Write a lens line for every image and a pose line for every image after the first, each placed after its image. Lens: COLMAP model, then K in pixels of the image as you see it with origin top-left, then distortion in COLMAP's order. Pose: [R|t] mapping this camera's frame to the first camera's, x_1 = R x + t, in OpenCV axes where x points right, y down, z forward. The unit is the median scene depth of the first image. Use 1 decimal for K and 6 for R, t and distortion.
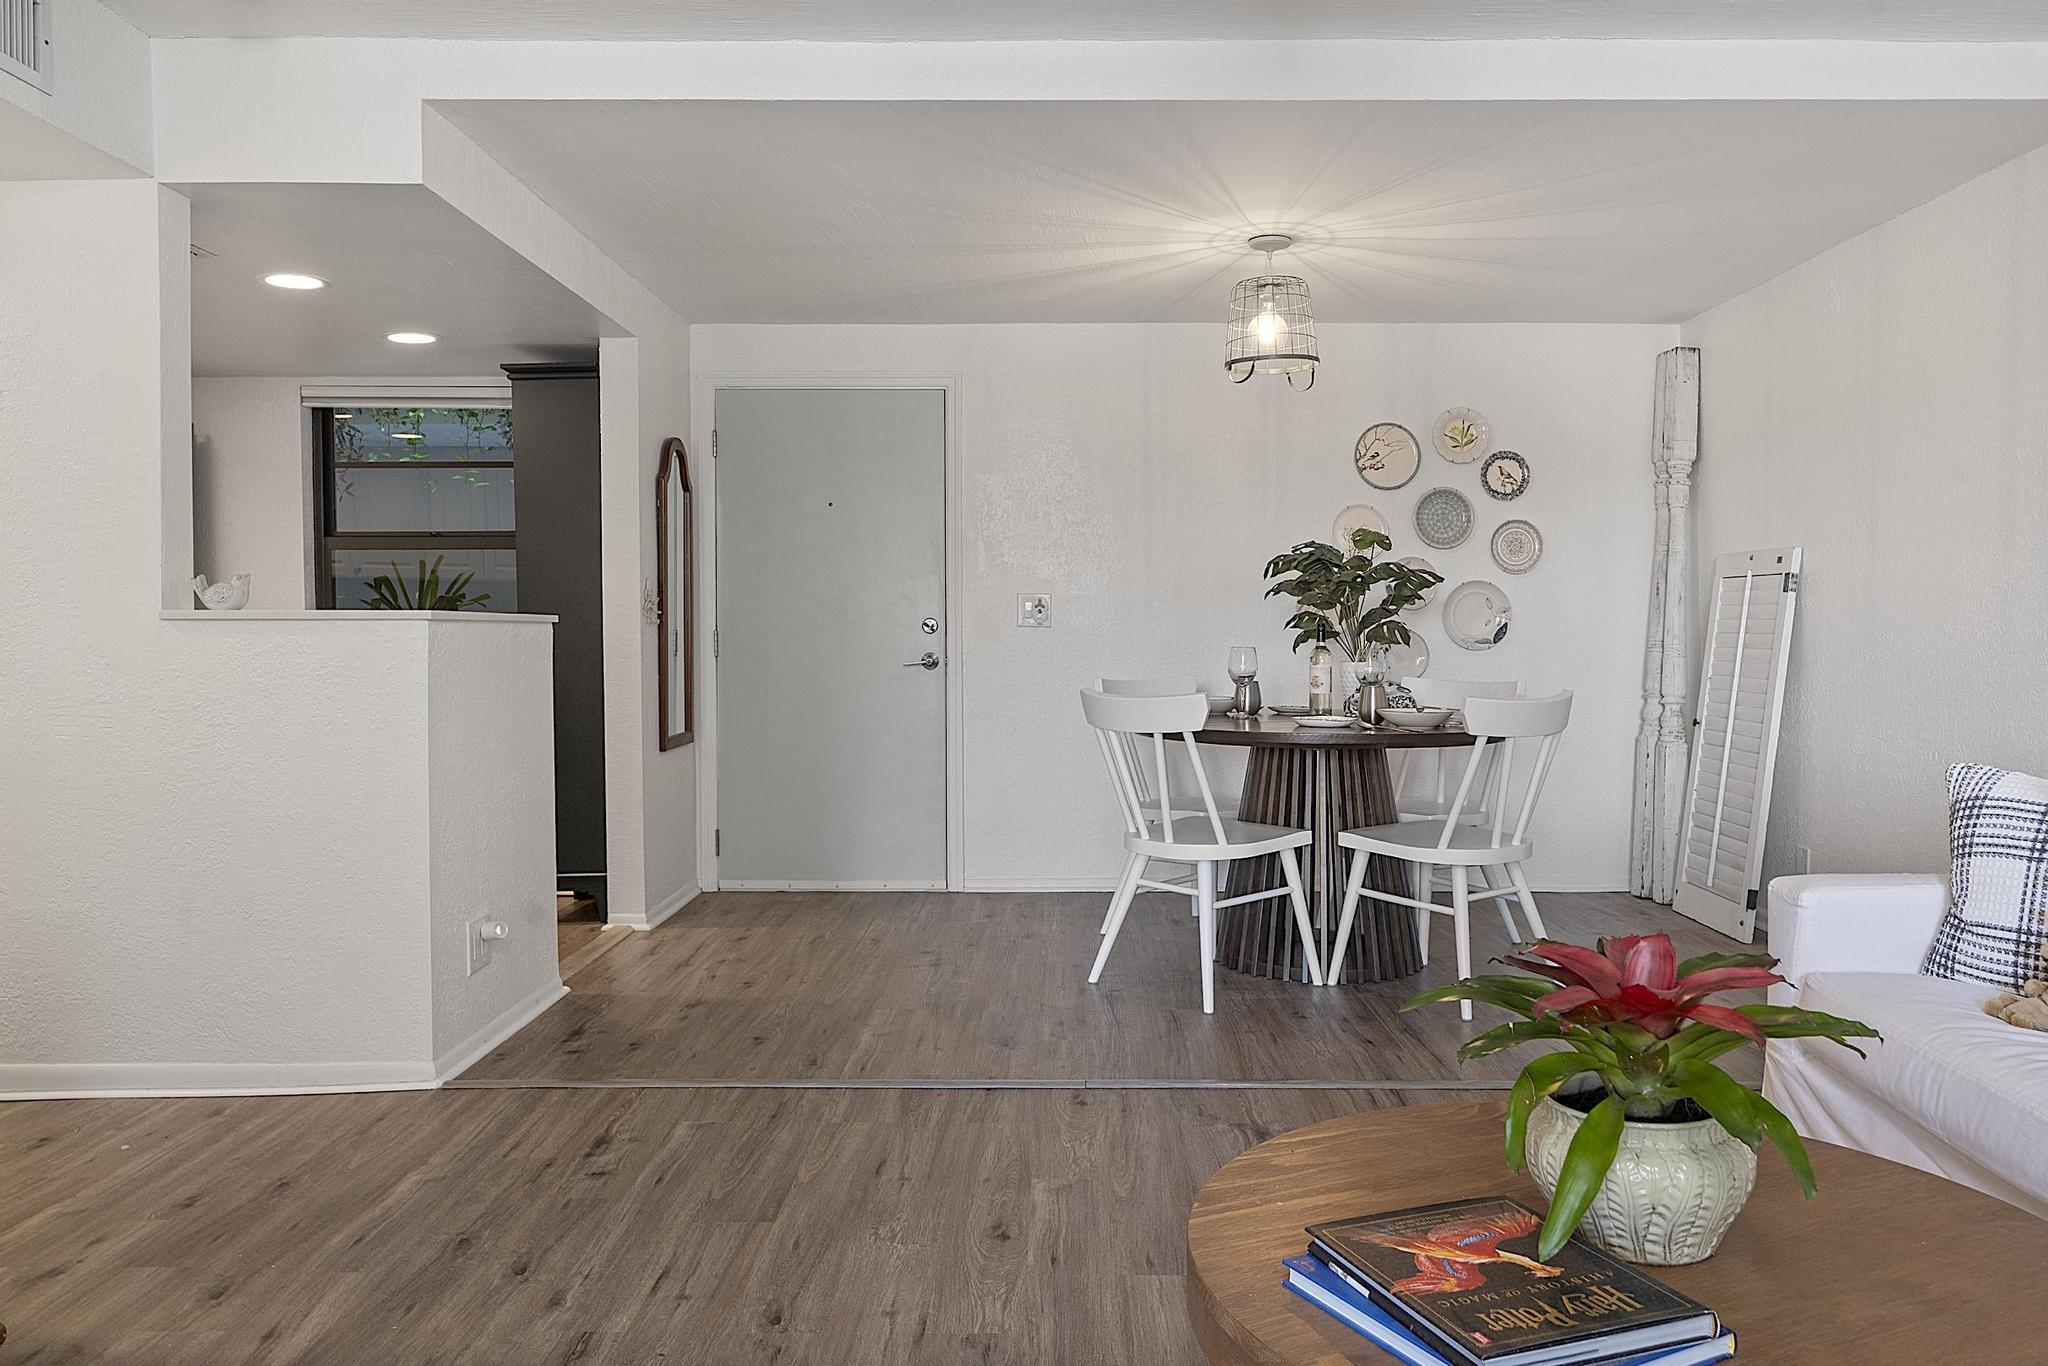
lens RADIAL K [[1493.9, 0, 1029.2], [0, 1493.9, 676.2], [0, 0, 1]] dist [0.009424, -0.004420]
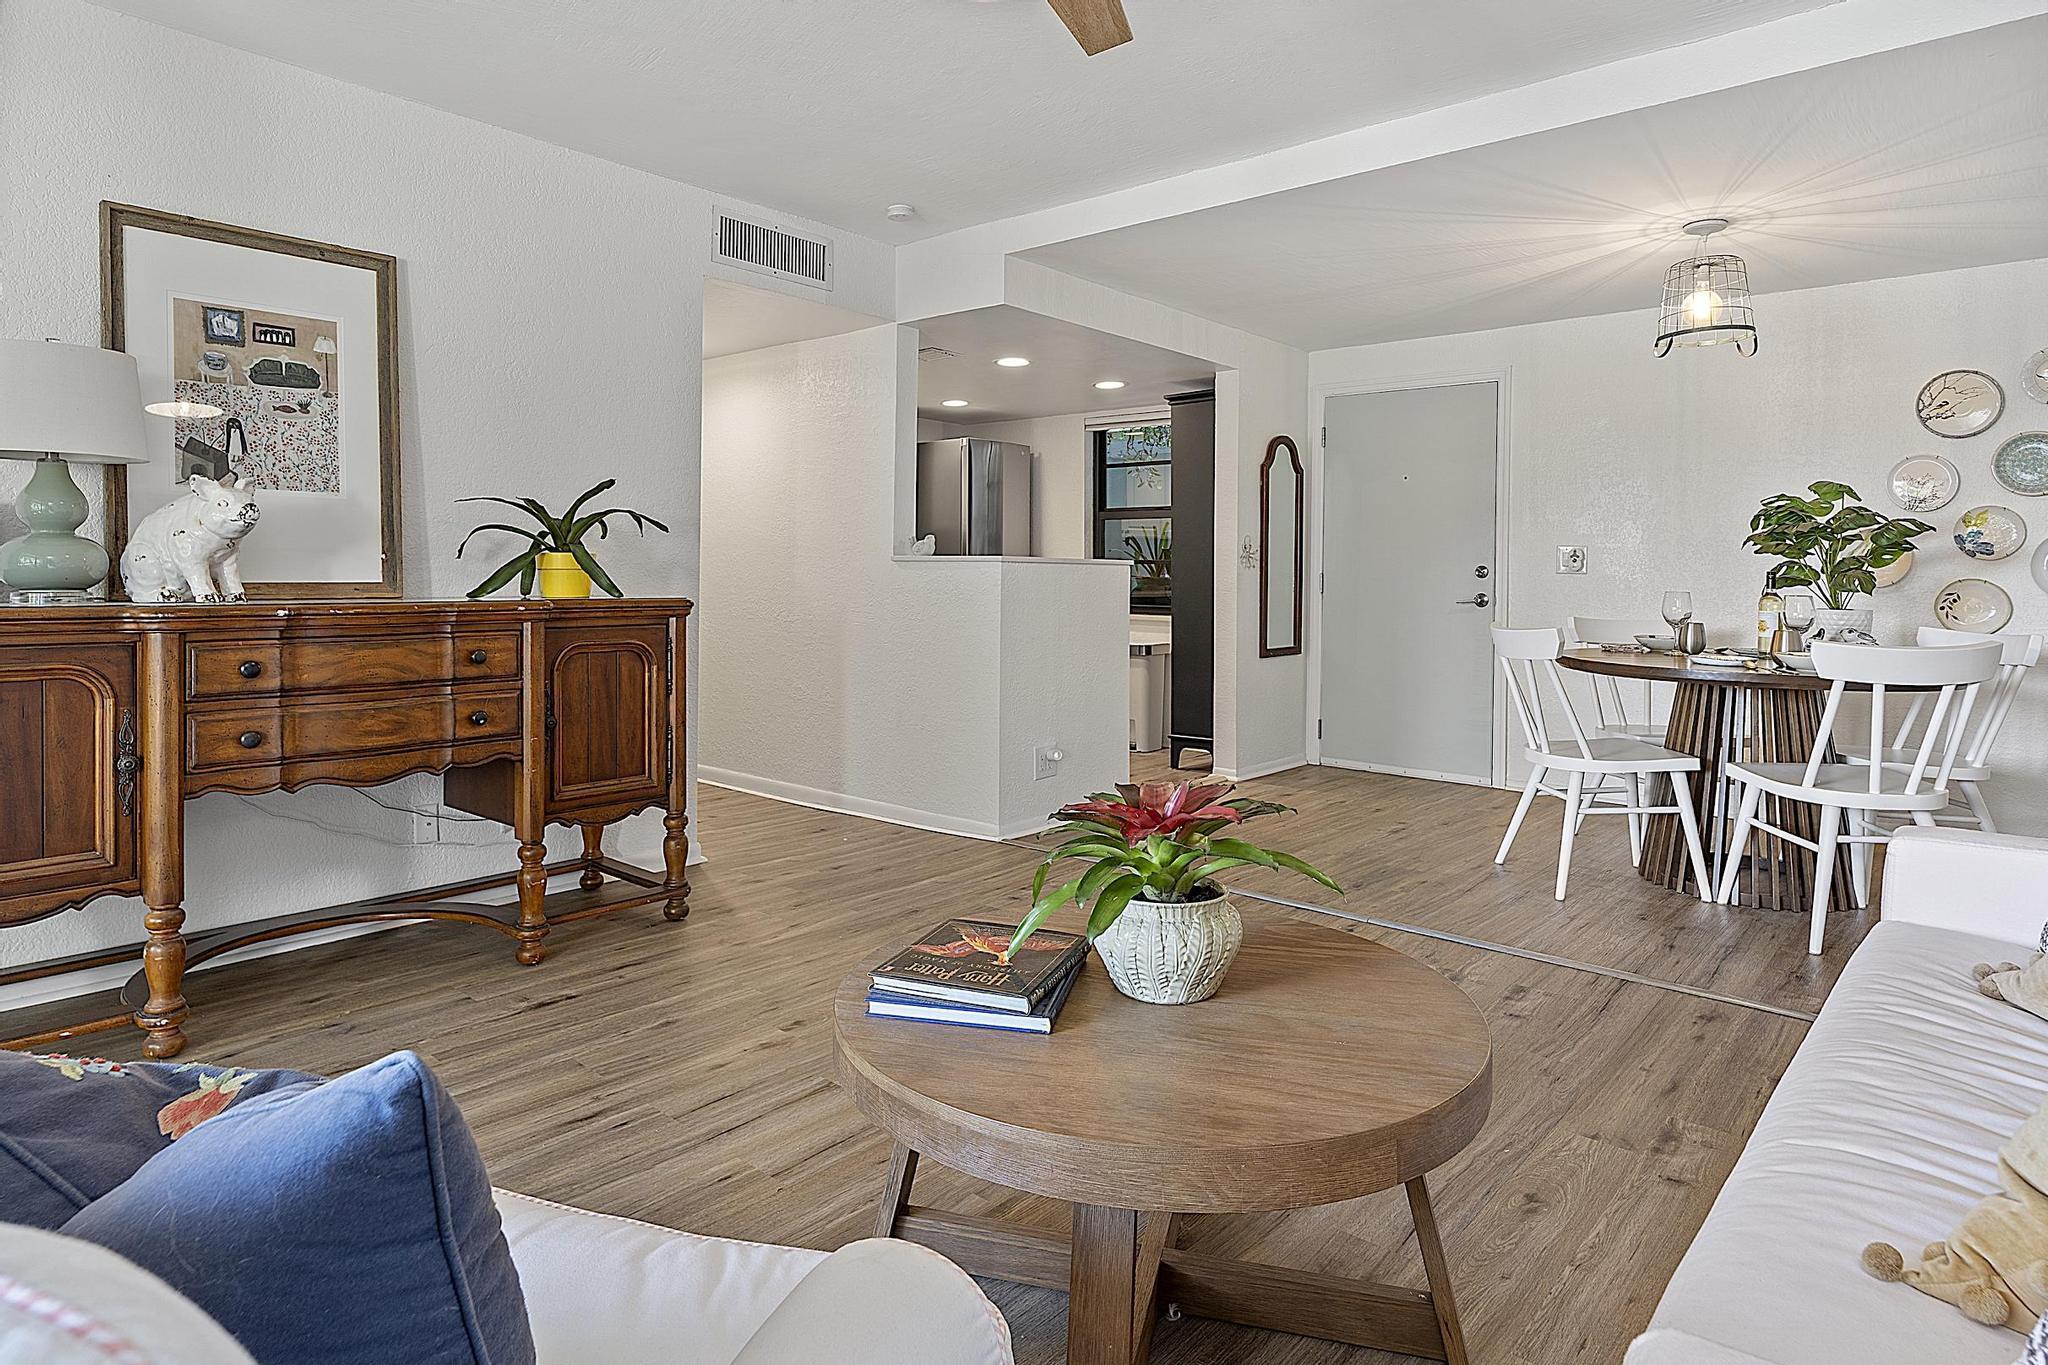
lens RADIAL K [[1135.0, 0, 988.1], [0, 1135.0, 601.2], [0, 0, 1]] dist [0.021437, -0.000042]
pose [[0.763162, 0.026744, -0.645653, 0.314335], [-0.032714, 0.999461, 0.002731, 0.001868], [0.645378, 0.019038, 0.763626, 0.014160]]
